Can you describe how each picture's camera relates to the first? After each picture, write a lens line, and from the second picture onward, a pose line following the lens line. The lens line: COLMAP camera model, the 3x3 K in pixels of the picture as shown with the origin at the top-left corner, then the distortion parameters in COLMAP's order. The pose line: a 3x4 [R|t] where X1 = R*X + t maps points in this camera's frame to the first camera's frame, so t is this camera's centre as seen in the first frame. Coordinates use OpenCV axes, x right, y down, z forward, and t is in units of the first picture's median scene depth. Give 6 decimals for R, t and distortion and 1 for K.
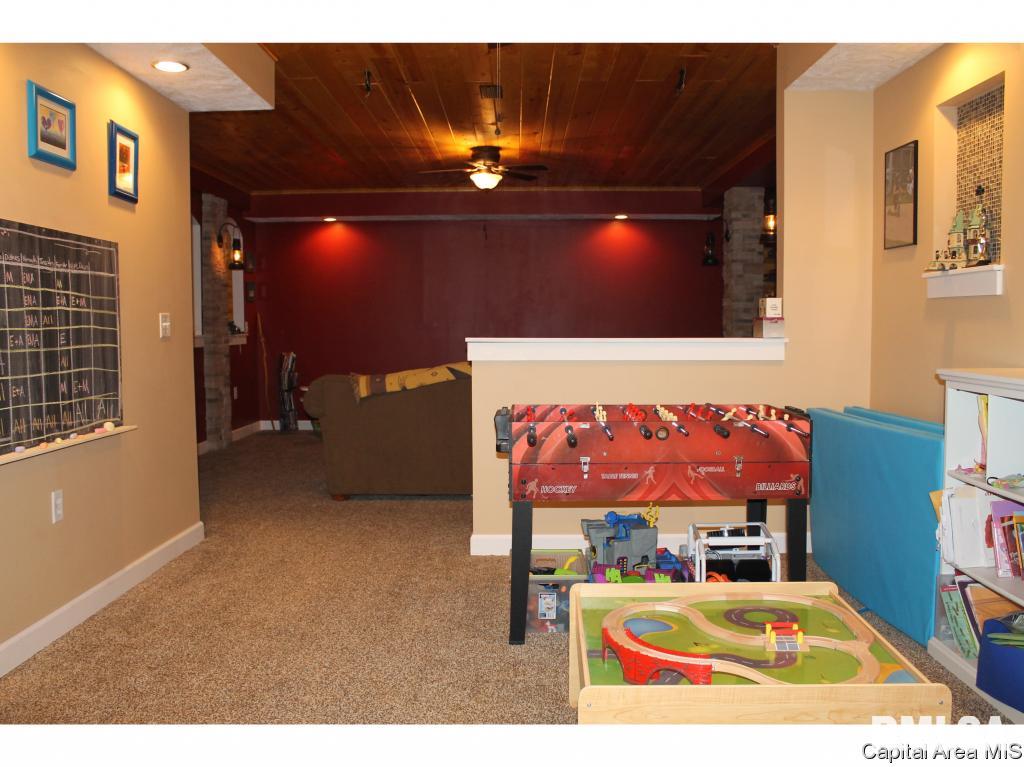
lens RADIAL K [[963.2, 0, 512.0], [0, 963.2, 383.5], [0, 0, 1]] dist [-0.187587, 0.247686]
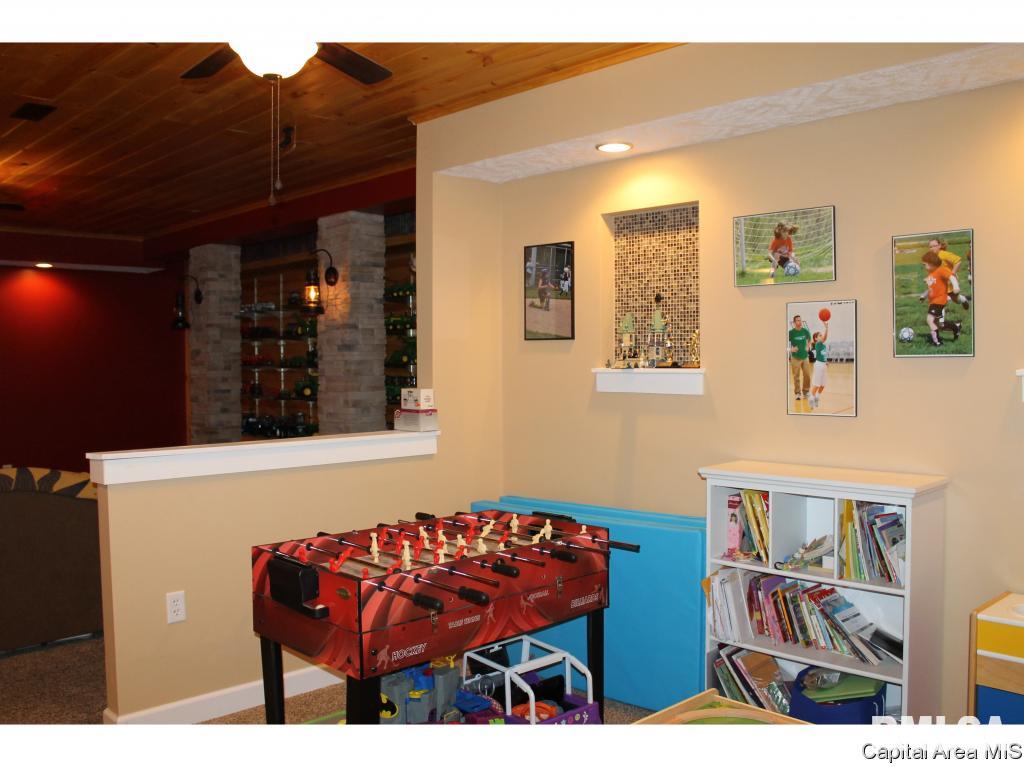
lens RADIAL K [[963.2, 0, 512.0], [0, 963.2, 383.5], [0, 0, 1]] dist [-0.187587, 0.247686]
pose [[0.676158, -0.027920, 0.736227, -0.395682], [0.047626, 0.998848, -0.005860, -0.090903], [-0.735215, 0.039026, 0.676709, 0.302133]]
